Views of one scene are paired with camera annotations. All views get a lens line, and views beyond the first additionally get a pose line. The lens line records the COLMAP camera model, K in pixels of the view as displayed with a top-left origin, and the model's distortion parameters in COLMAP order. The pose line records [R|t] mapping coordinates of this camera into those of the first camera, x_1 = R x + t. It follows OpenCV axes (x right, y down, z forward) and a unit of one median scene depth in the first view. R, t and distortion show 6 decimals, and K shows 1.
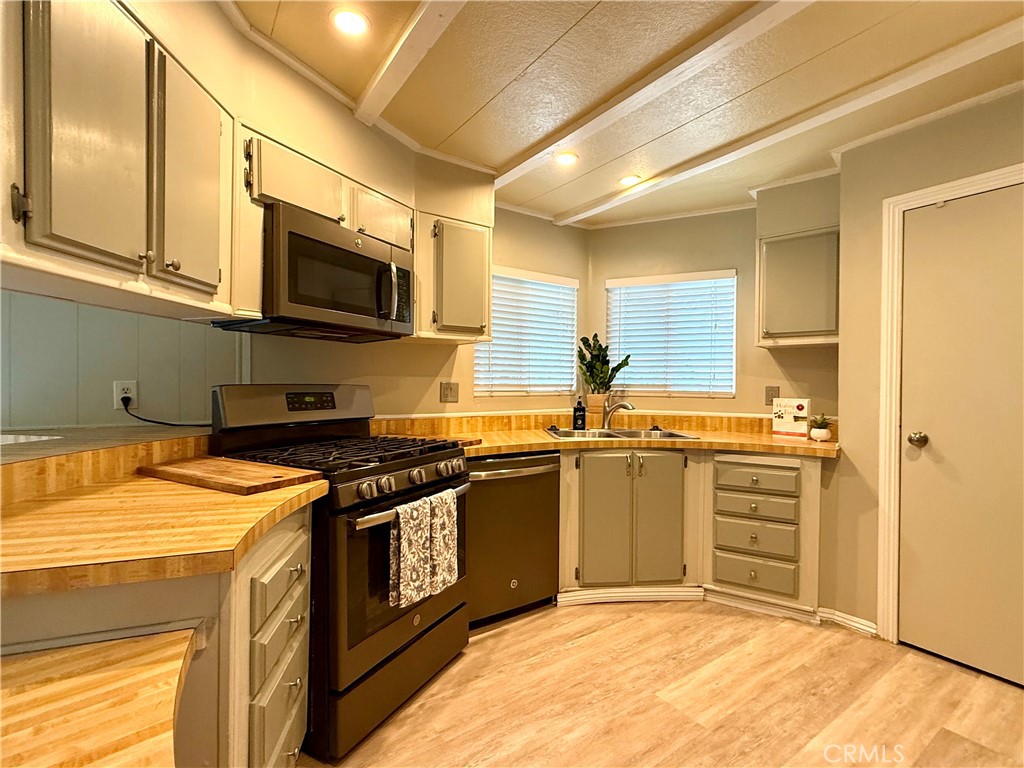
lens RADIAL K [[480.6, 0, 533.2], [0, 480.6, 380.3], [0, 0, 1]] dist [0.006179, 0.001535]
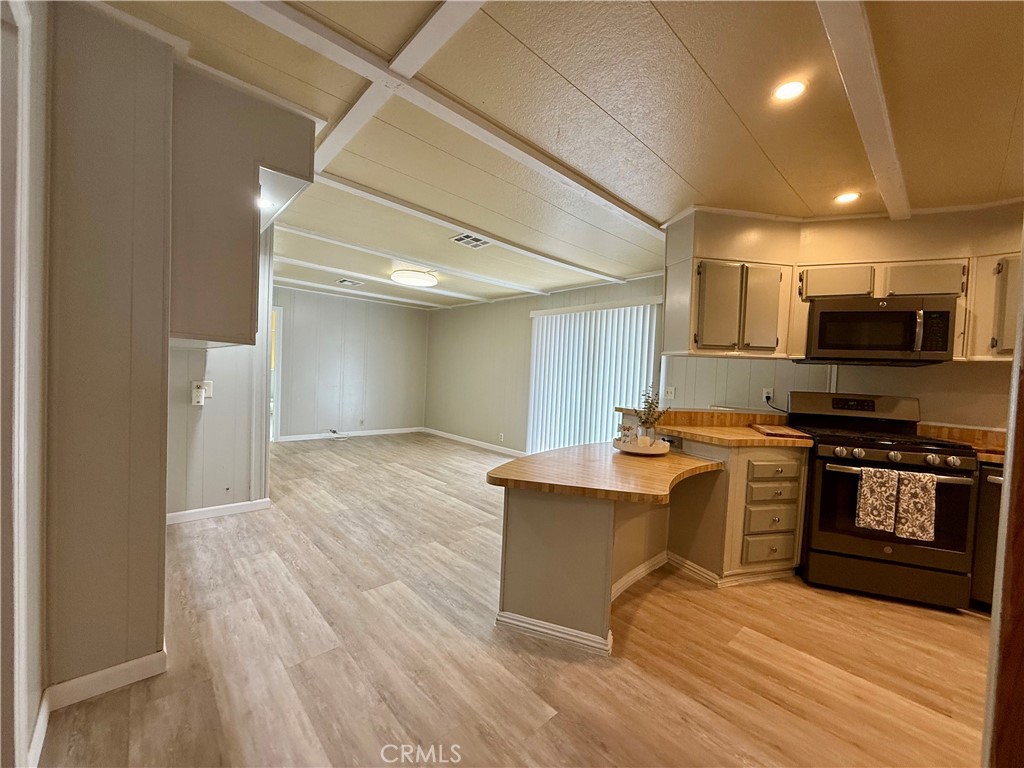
lens RADIAL K [[410.1, 0, 509.3], [0, 410.1, 385.5], [0, 0, 1]] dist [-0.002575, 0.000172]
pose [[0.123677, 0.023880, -0.992035, 0.684386], [-0.043257, 0.998890, 0.018652, 0.003442], [0.991379, 0.040605, 0.124573, -0.294556]]
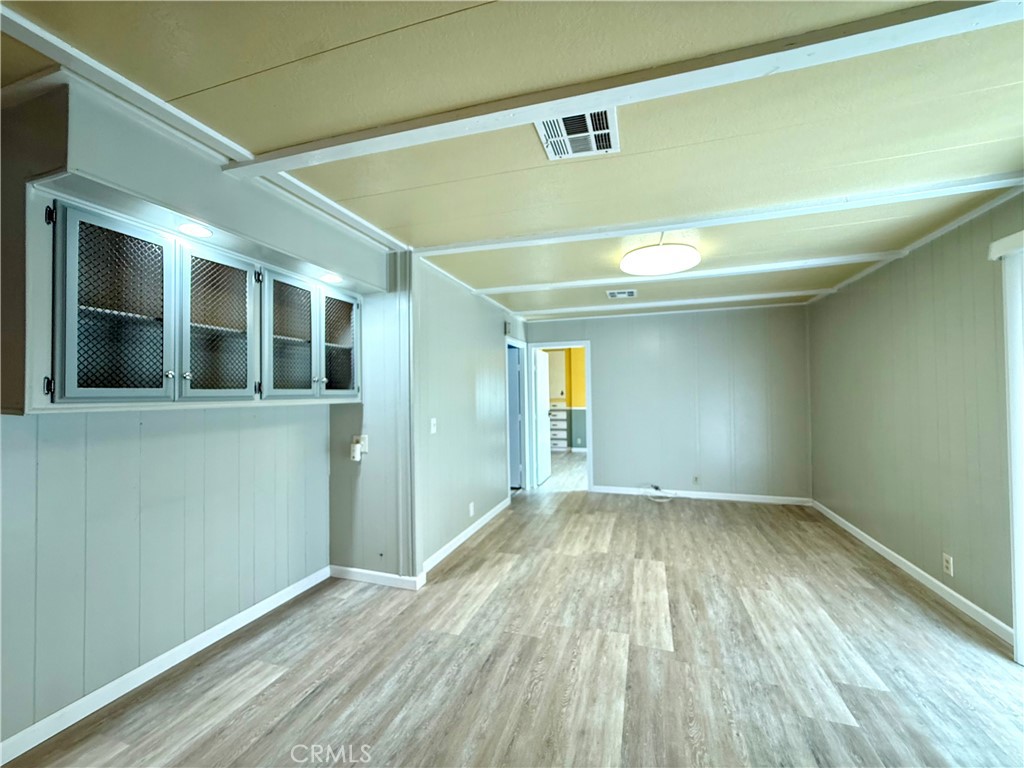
lens RADIAL K [[410.1, 0, 509.5], [0, 410.1, 386.9], [0, 0, 1]] dist [-0.002575, 0.000172]
pose [[-0.804452, -0.012901, -0.593878, -0.361460], [0.001586, 0.999714, -0.023865, -0.065015], [0.594016, -0.020140, -0.804201, 0.202213]]
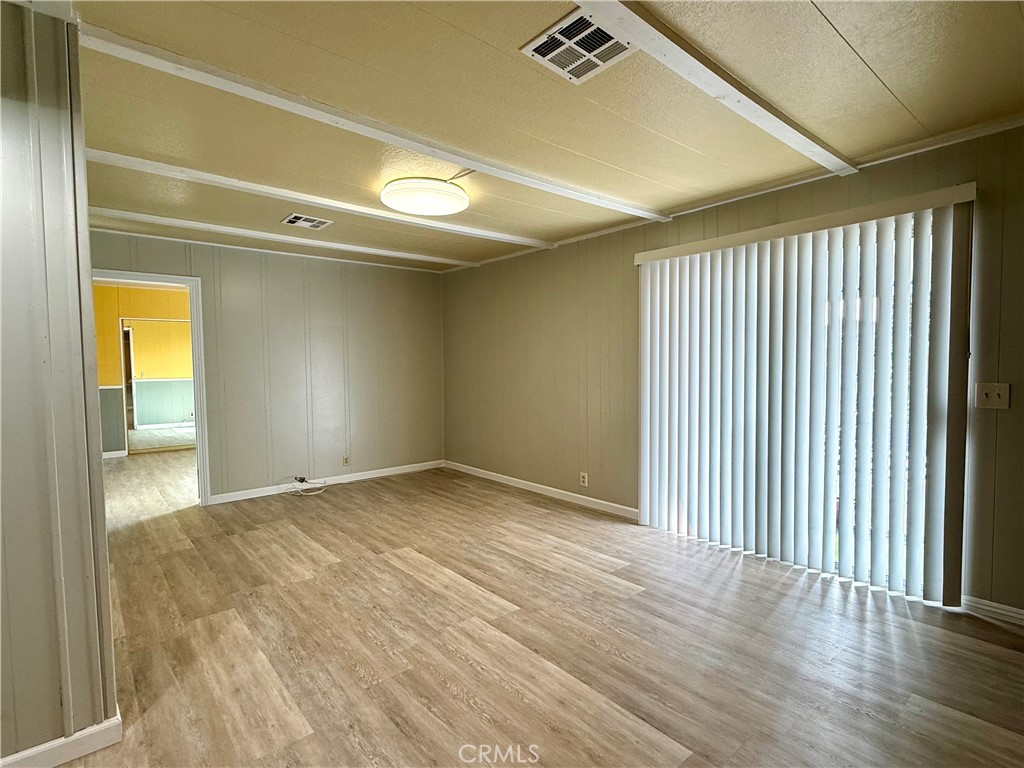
lens RADIAL K [[511.8, 0, 511.8], [0, 511.8, 387.0], [0, 0, 1]] dist [-0.000324, -0.000130]
pose [[0.086747, 0.035129, -0.995611, -0.092756], [0.012332, 0.999264, 0.036333, -0.030011], [0.996154, -0.015429, 0.086250, -0.433300]]
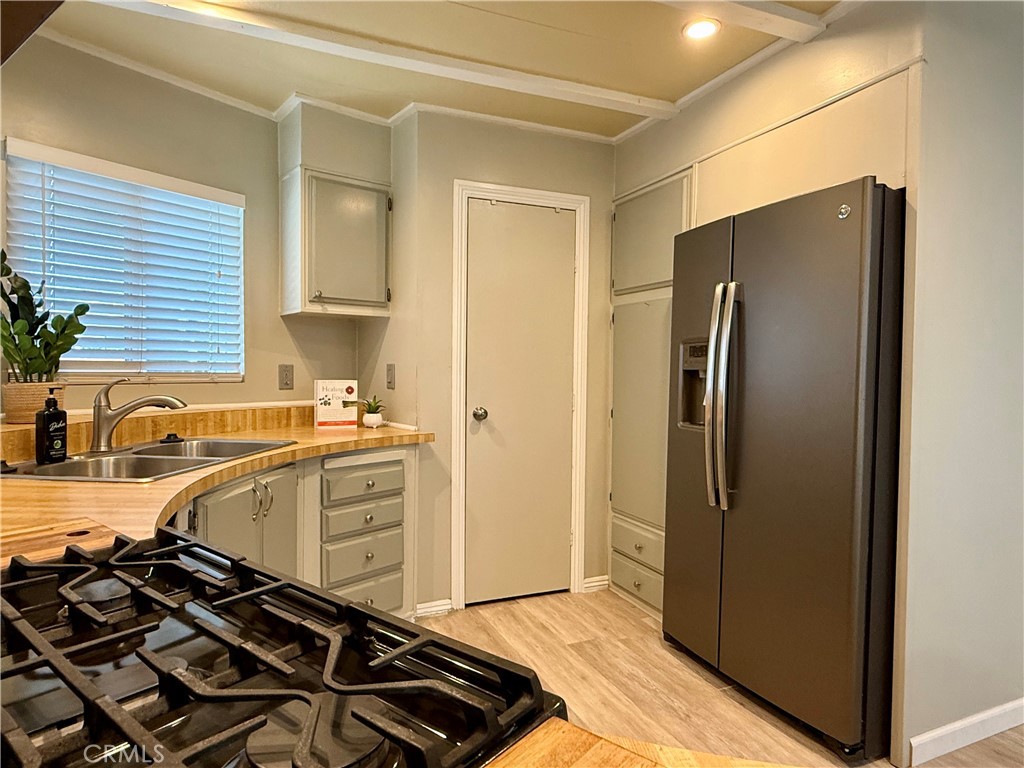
lens RADIAL K [[608.4, 0, 508.3], [0, 608.4, 380.0], [0, 0, 1]] dist [0.007228, -0.000591]
pose [[0.208532, -0.026167, 0.977665, -0.475432], [-0.015551, 0.999427, 0.030067, 0.003281], [-0.977892, -0.021474, 0.208006, 0.586505]]
